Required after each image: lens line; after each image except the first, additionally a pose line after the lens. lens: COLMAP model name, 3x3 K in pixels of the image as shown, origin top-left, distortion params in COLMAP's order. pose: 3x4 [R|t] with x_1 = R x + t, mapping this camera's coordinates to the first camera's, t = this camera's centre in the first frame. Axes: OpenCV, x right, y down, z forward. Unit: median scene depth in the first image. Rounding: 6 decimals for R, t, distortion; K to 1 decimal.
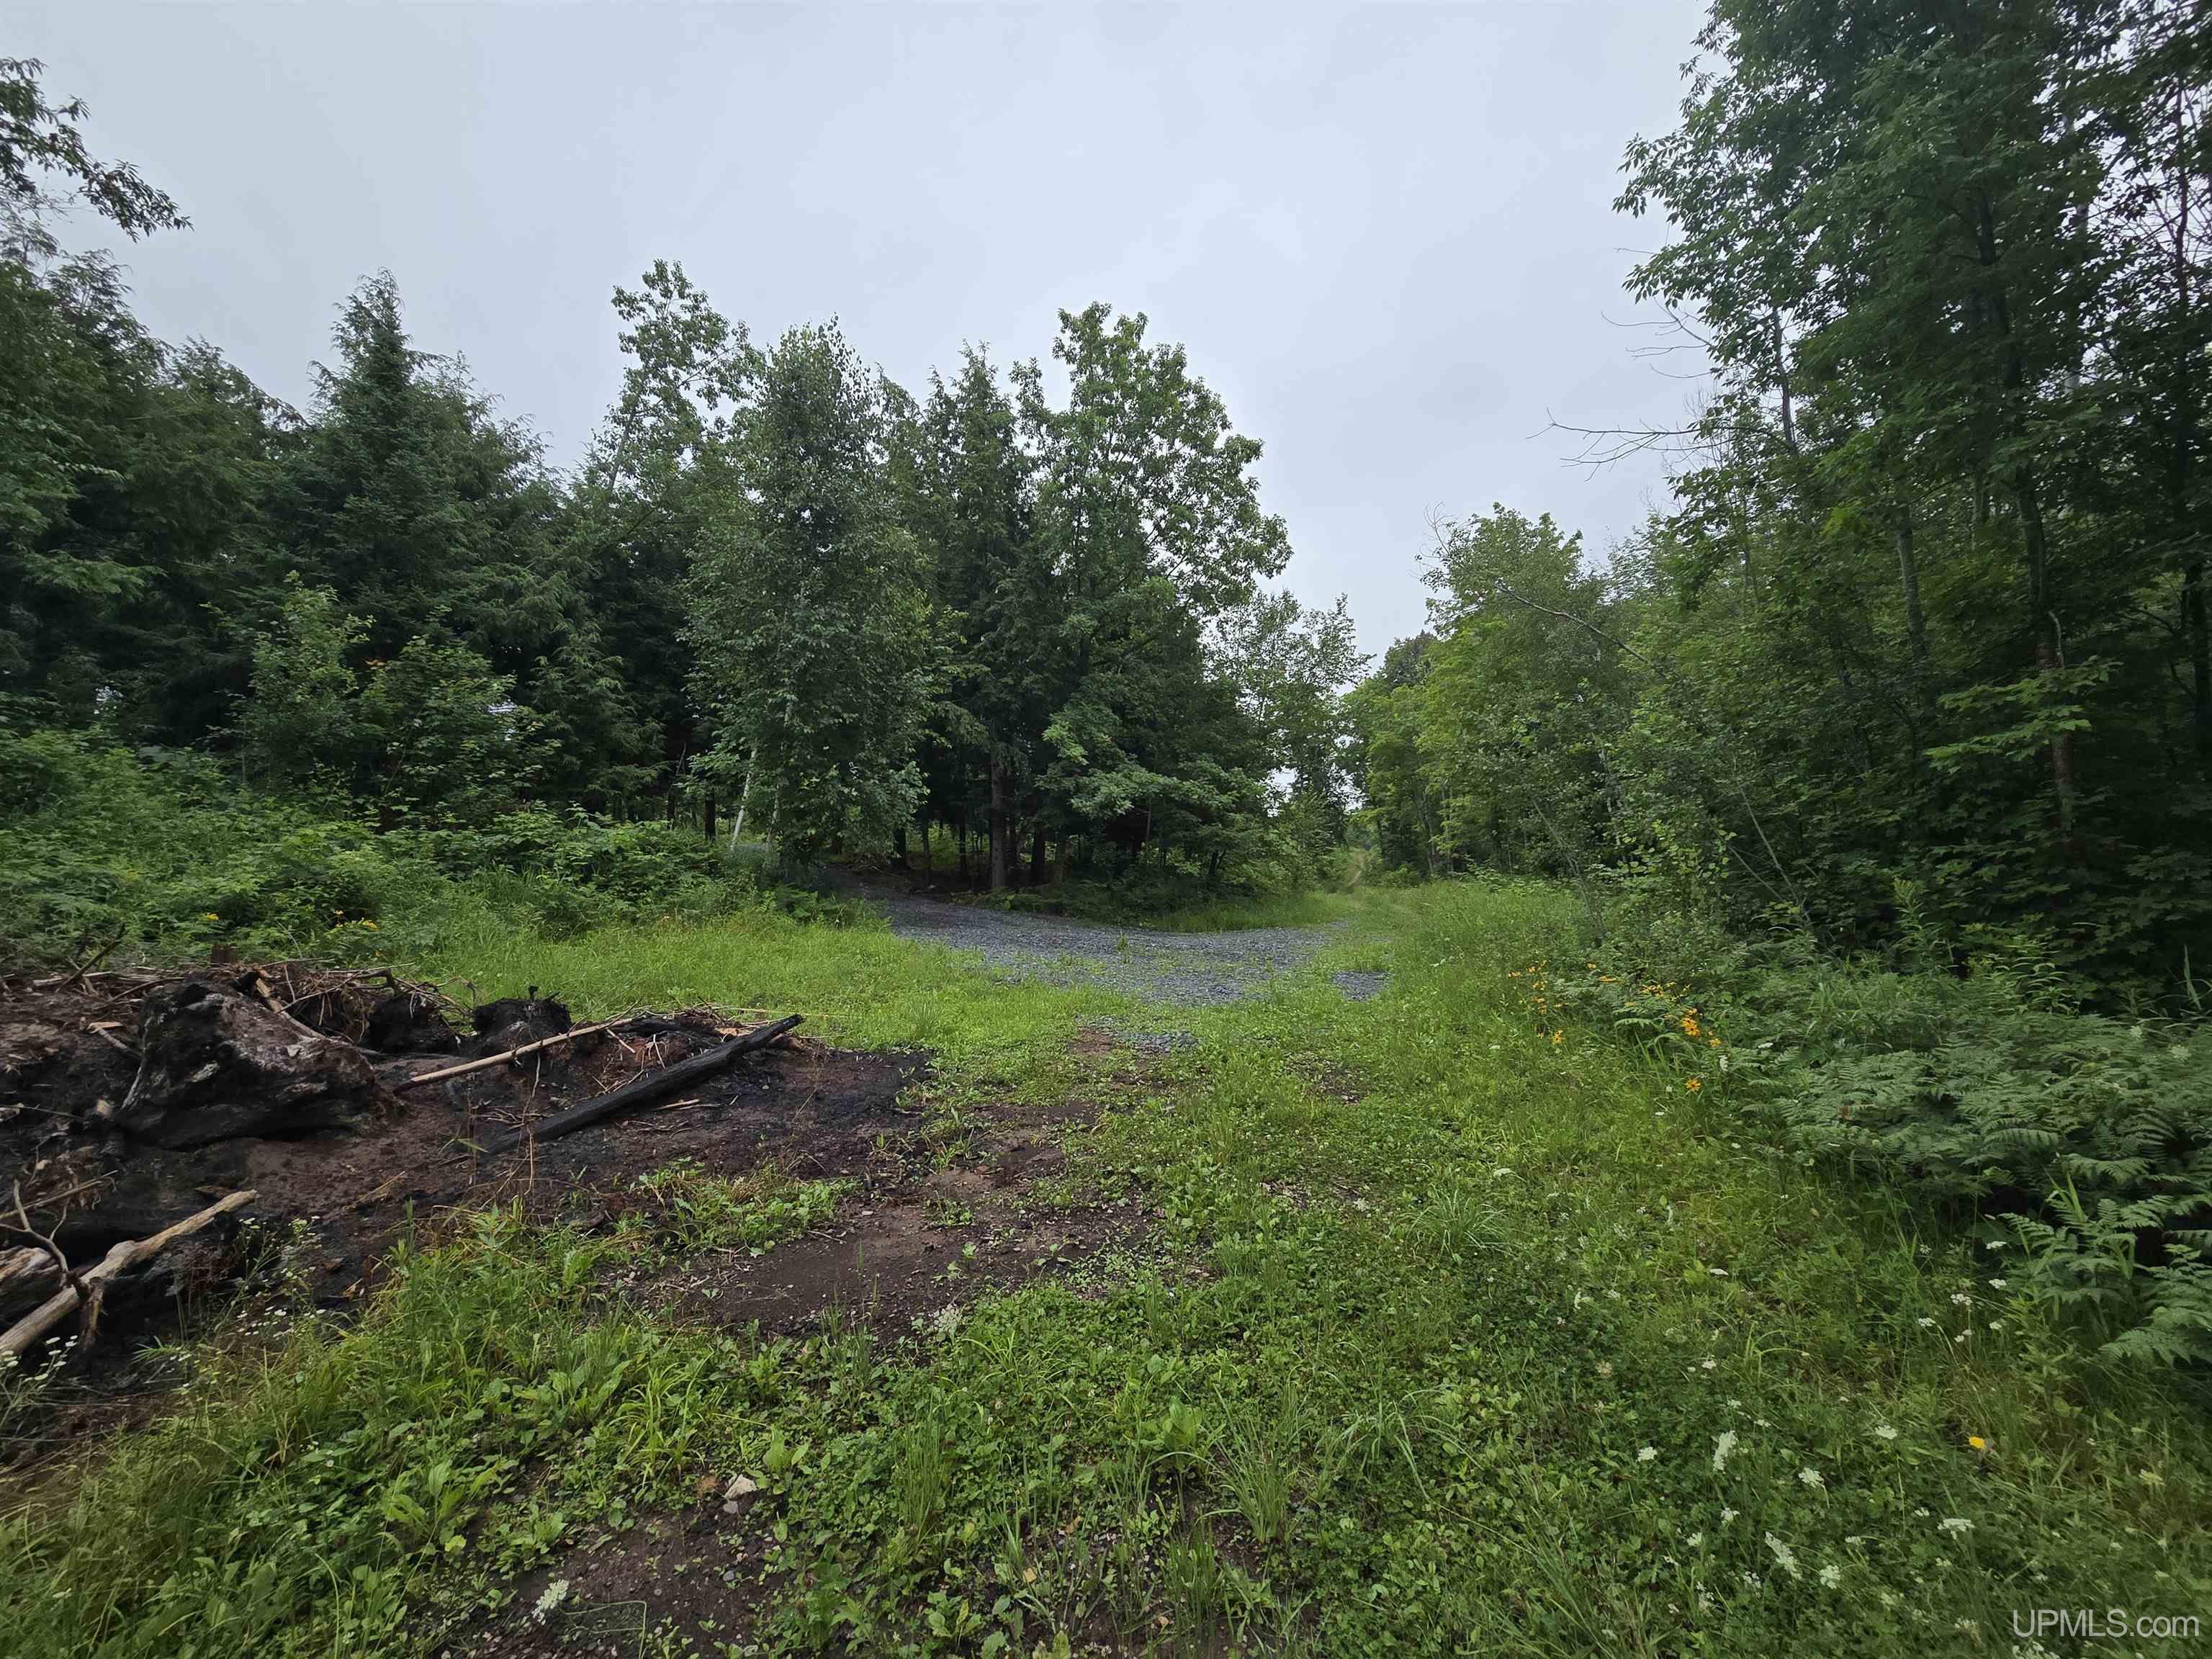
lens RADIAL K [[910.1, 0, 1101.7], [0, 910.1, 827.5], [0, 0, 1]] dist [-0.003149, 0.001337]
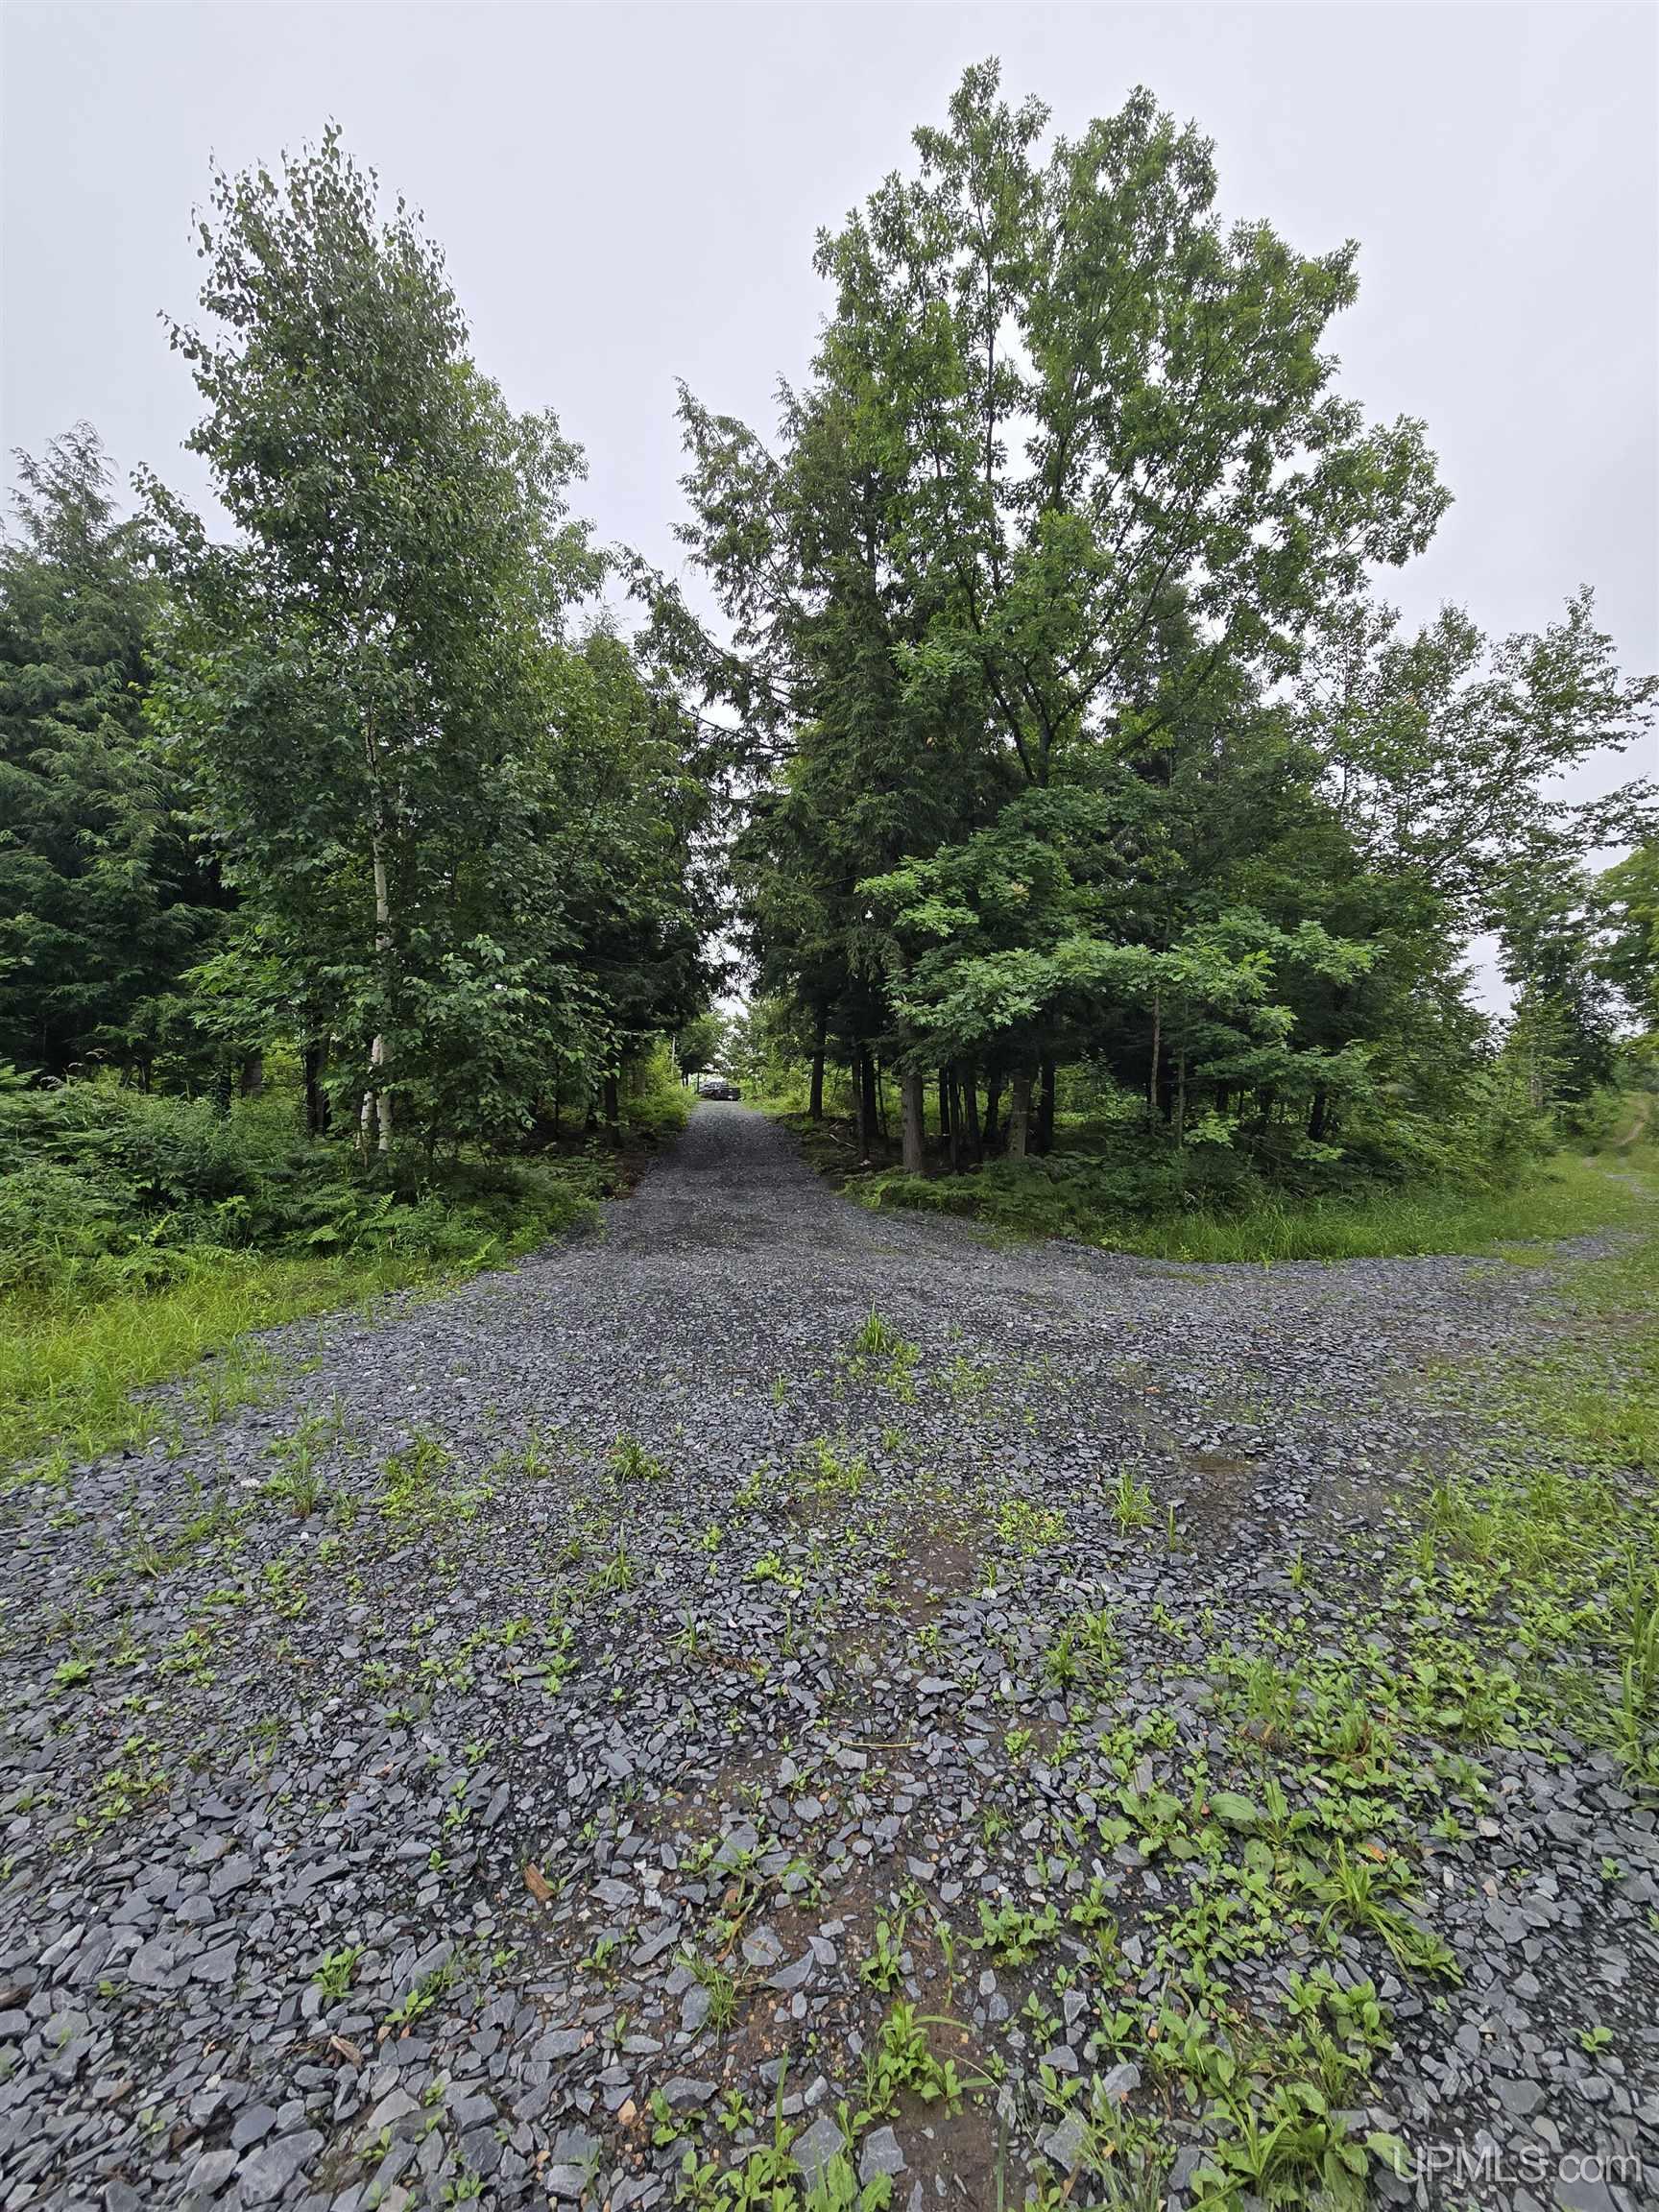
lens RADIAL K [[910.1, 0, 837.1], [0, 910.1, 1114.1], [0, 0, 1]] dist [-0.003149, 0.001337]
pose [[0.900878, -0.034518, -0.432699, 0.098862], [0.044720, 0.998909, 0.013421, 0.014240], [0.431764, -0.031441, 0.901439, 0.350264]]
